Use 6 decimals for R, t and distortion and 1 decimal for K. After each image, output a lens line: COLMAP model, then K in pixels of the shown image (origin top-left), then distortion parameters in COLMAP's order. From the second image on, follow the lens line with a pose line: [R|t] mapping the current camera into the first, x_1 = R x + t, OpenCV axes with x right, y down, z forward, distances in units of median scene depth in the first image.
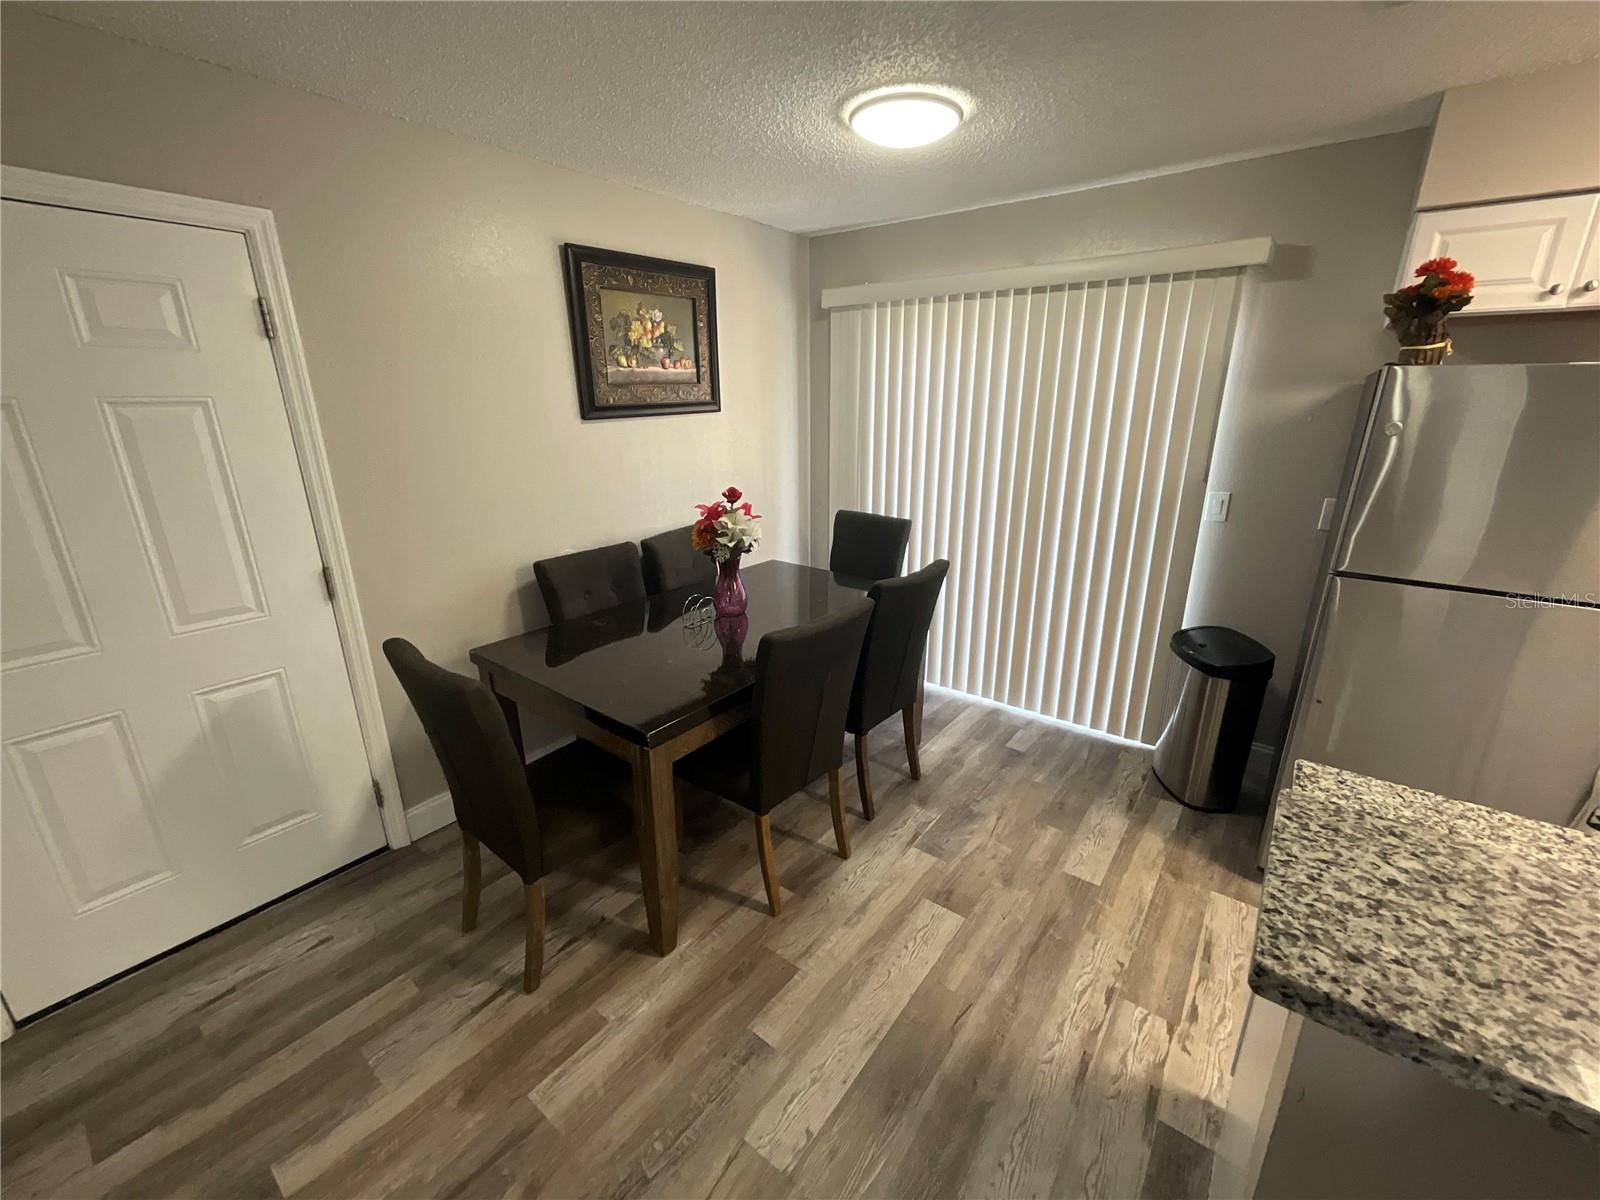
lens RADIAL K [[648.3, 0, 801.2], [0, 648.3, 601.6], [0, 0, 1]] dist [0.002248, 0.000172]
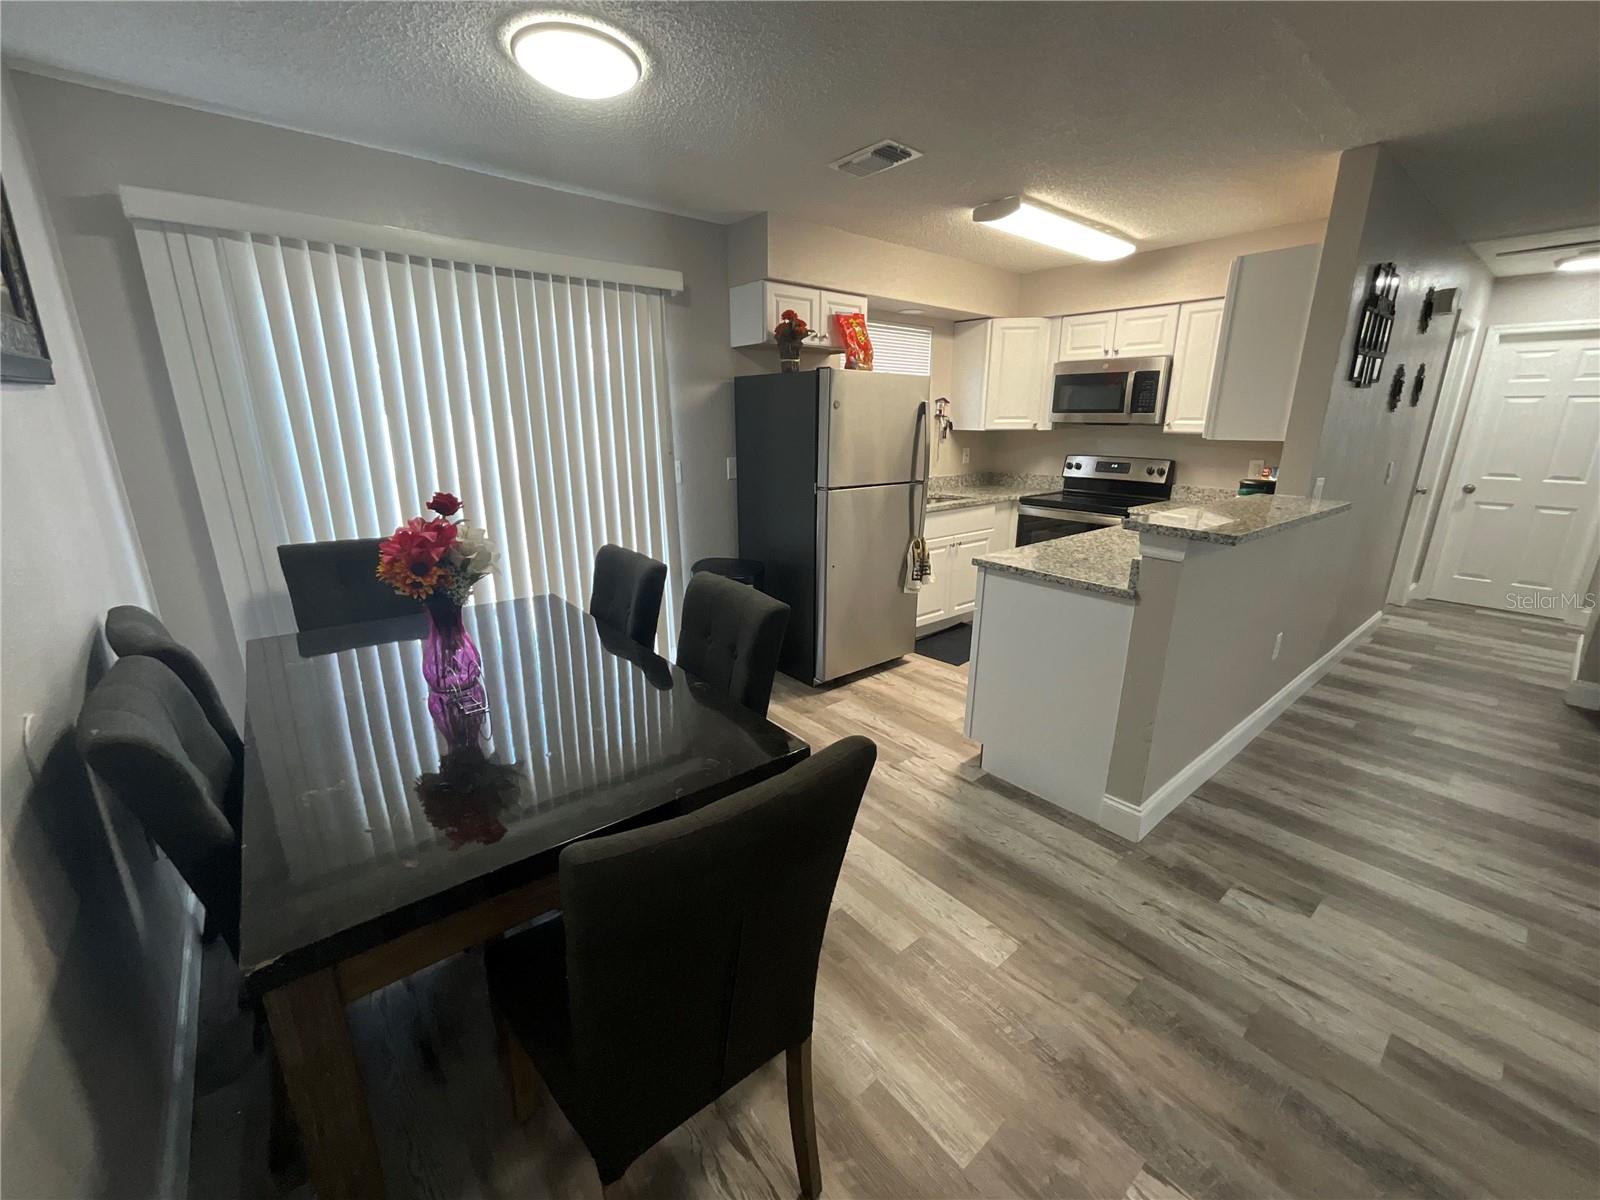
lens RADIAL K [[648.9, 0, 801.2], [0, 648.9, 600.0], [0, 0, 1]] dist [-0.000737, -0.000368]
pose [[0.216833, -0.264267, 0.939759, -0.756380], [0.290652, 0.936480, 0.196282, -0.109024], [-0.931936, 0.230582, 0.279869, 0.566935]]
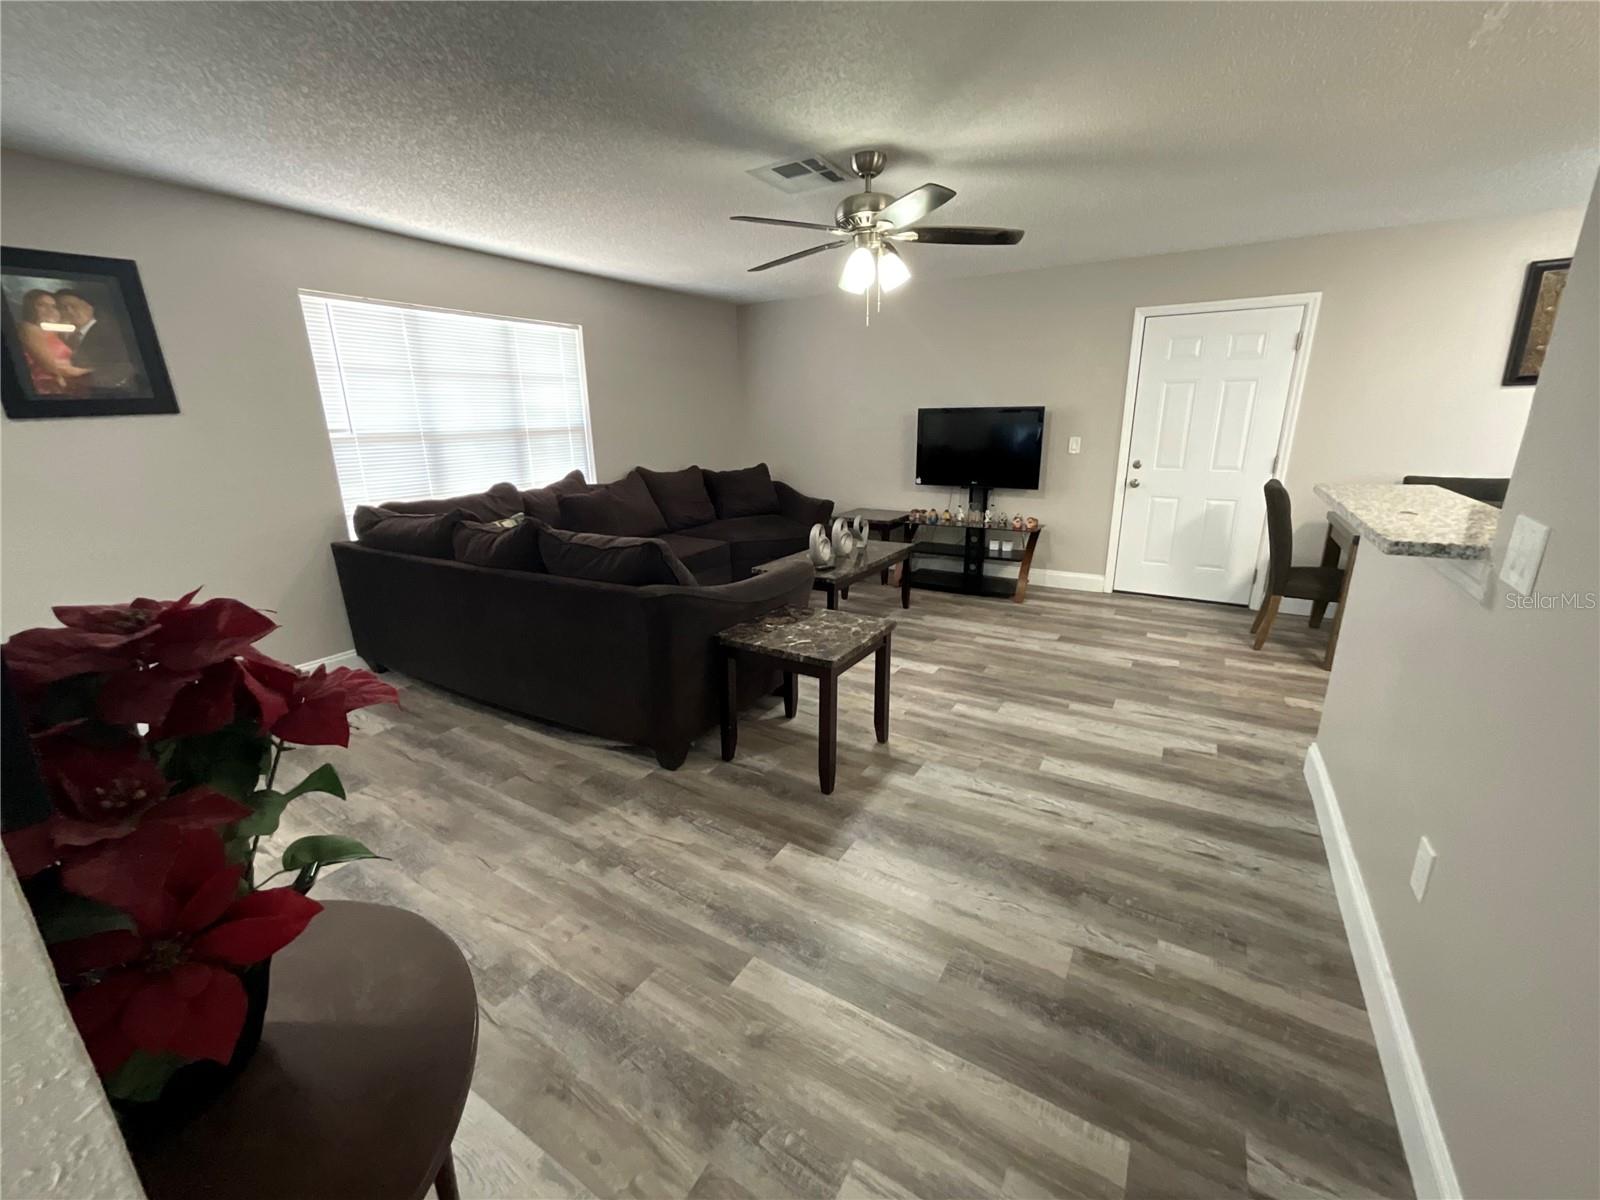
lens RADIAL K [[648.9, 0, 801.2], [0, 648.9, 600.0], [0, 0, 1]] dist [-0.000737, -0.000368]
pose [[0.119591, 0.275283, -0.953896, 1.175091], [-0.288426, 0.928987, 0.231935, 0.321420], [0.950005, 0.247391, 0.190497, -0.731522]]
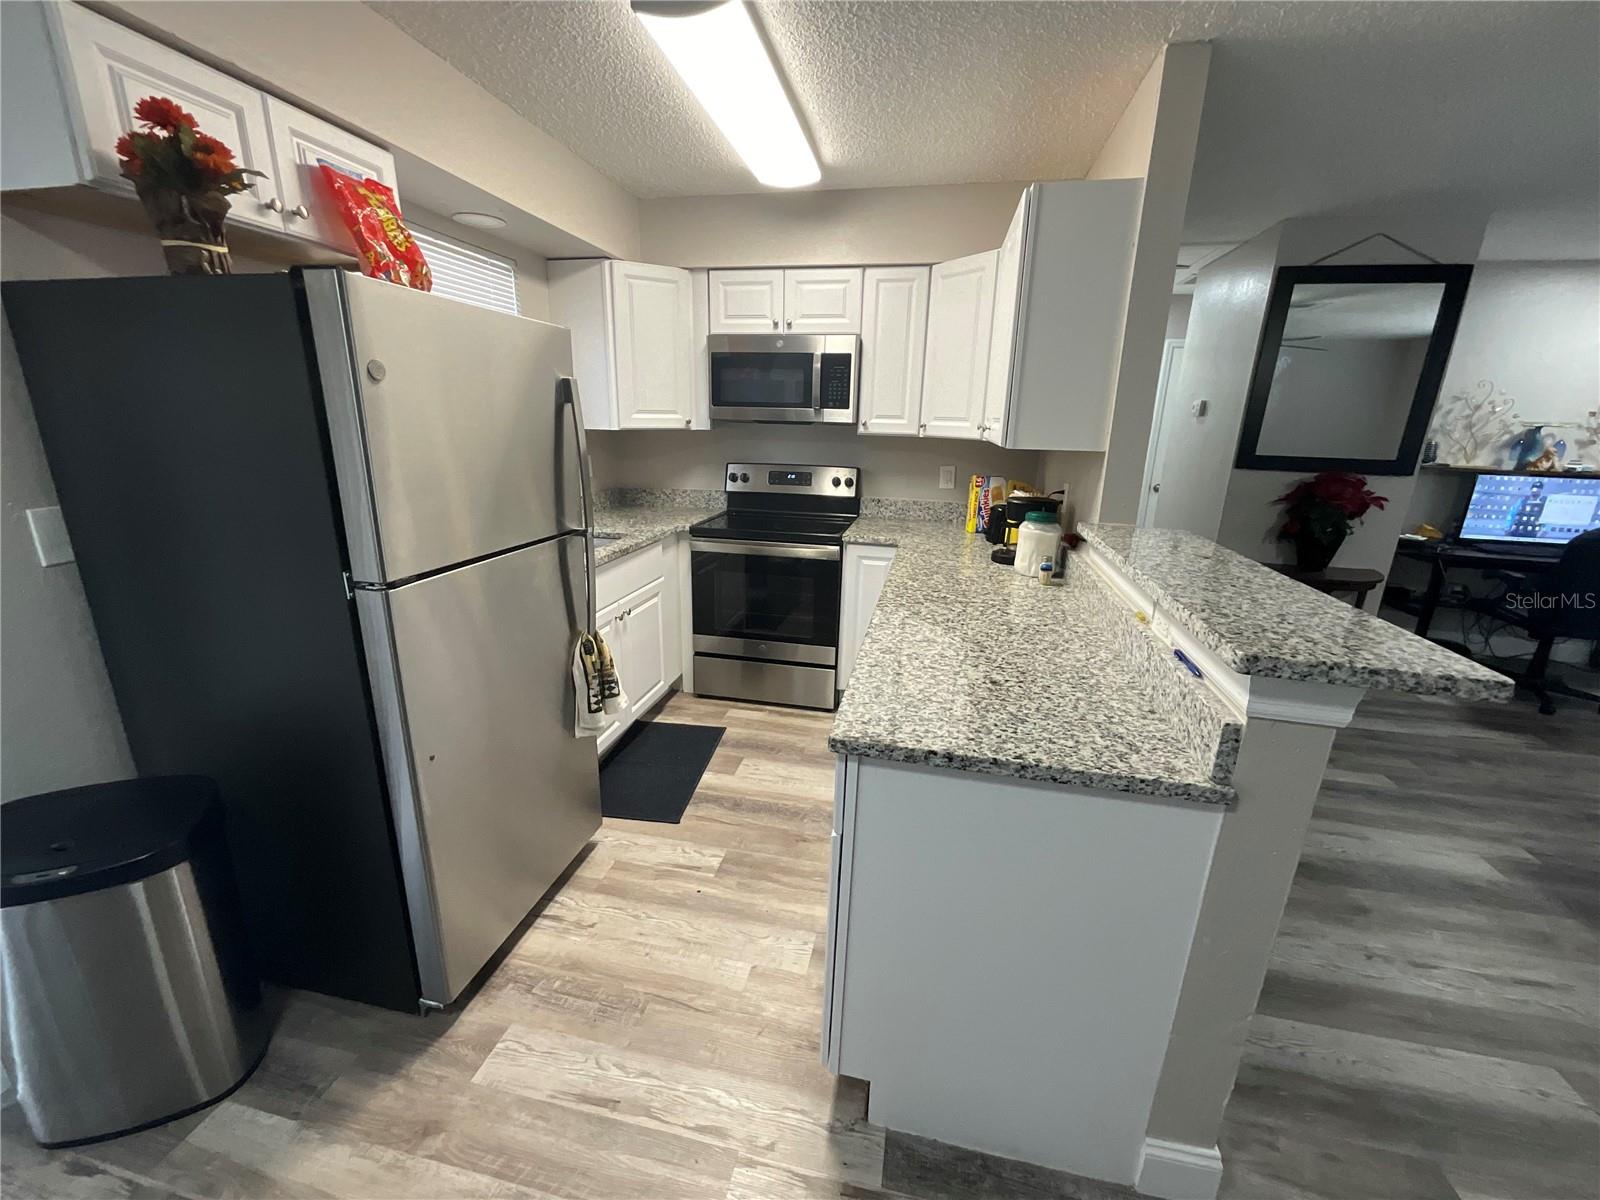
lens RADIAL K [[650.2, 0, 800.0], [0, 650.2, 600.0], [0, 0, 1]] dist [0.001063, -0.001237]
pose [[-0.433546, -0.254692, 0.864390, 0.040614], [0.250221, 0.887481, 0.386998, -0.160647], [-0.865694, 0.384070, -0.321035, 0.735687]]
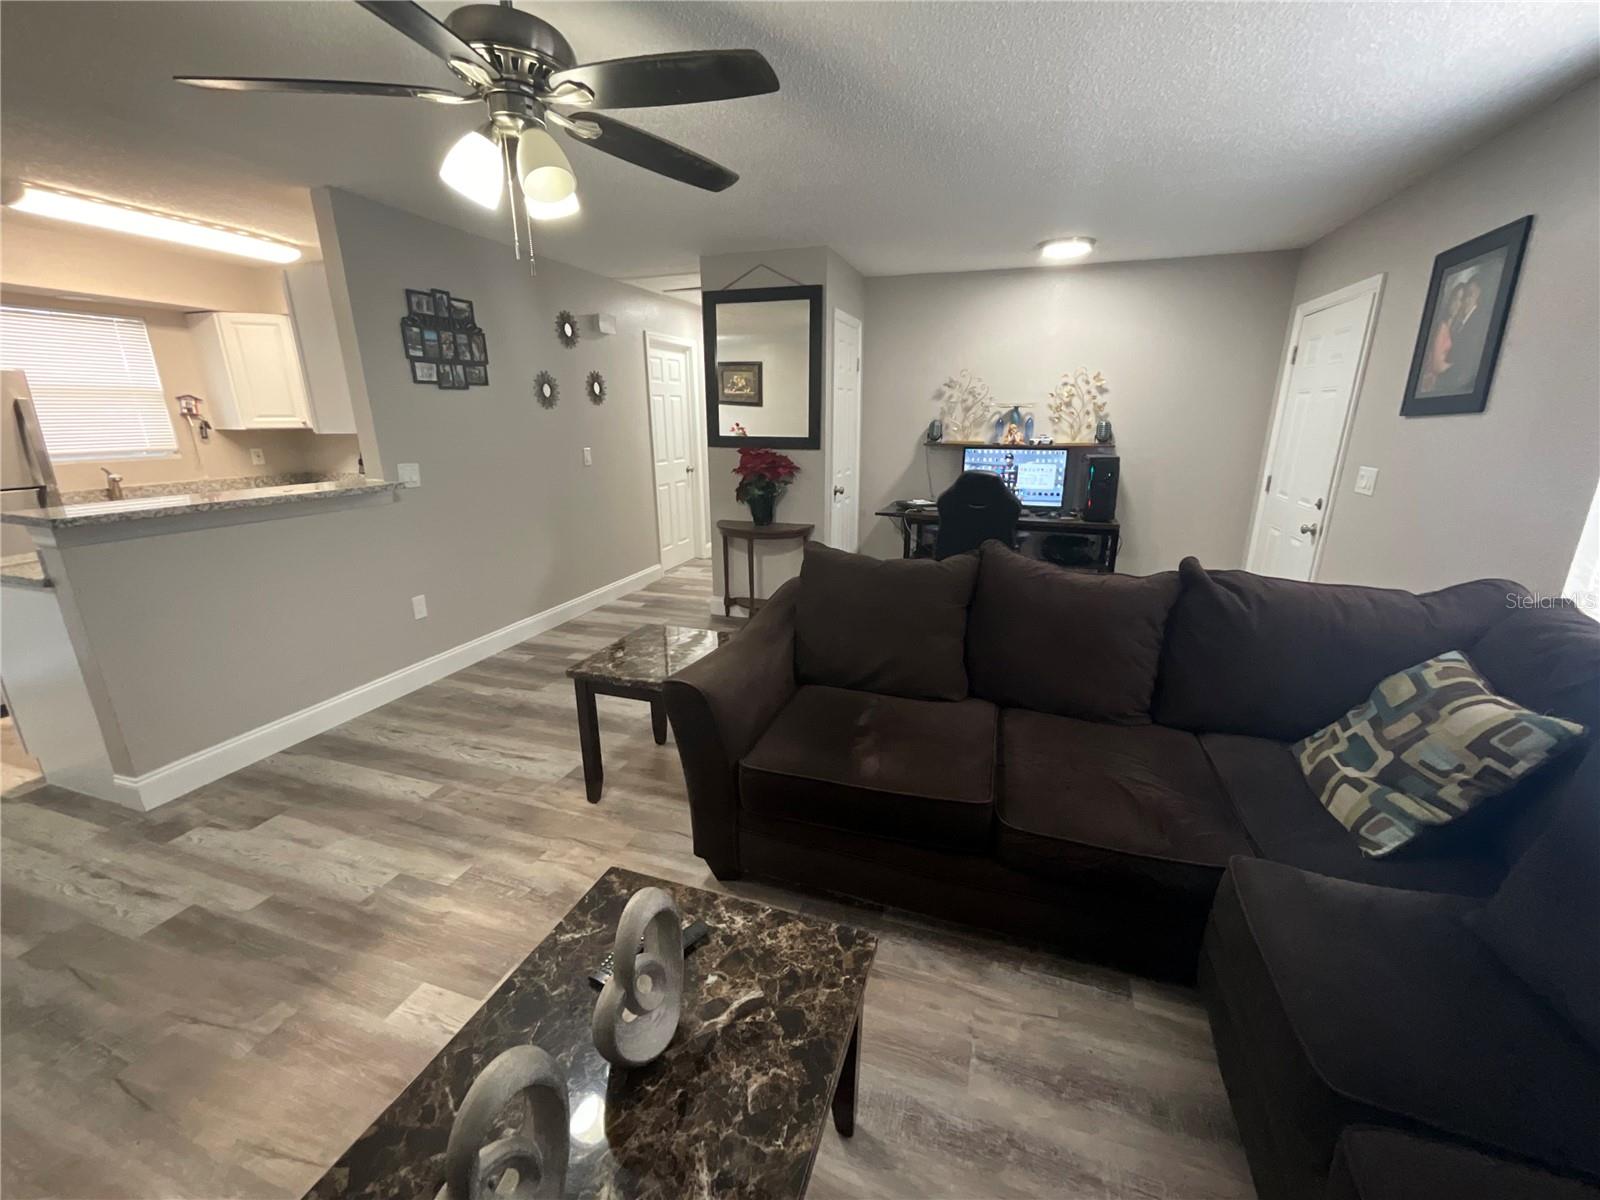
lens RADIAL K [[648.9, 0, 801.2], [0, 648.9, 600.0], [0, 0, 1]] dist [-0.000737, -0.000368]
pose [[-0.333407, -0.256155, 0.907317, -1.059702], [0.288641, 0.888435, 0.356890, 0.223795], [-0.897511, 0.380878, -0.222274, -0.462245]]
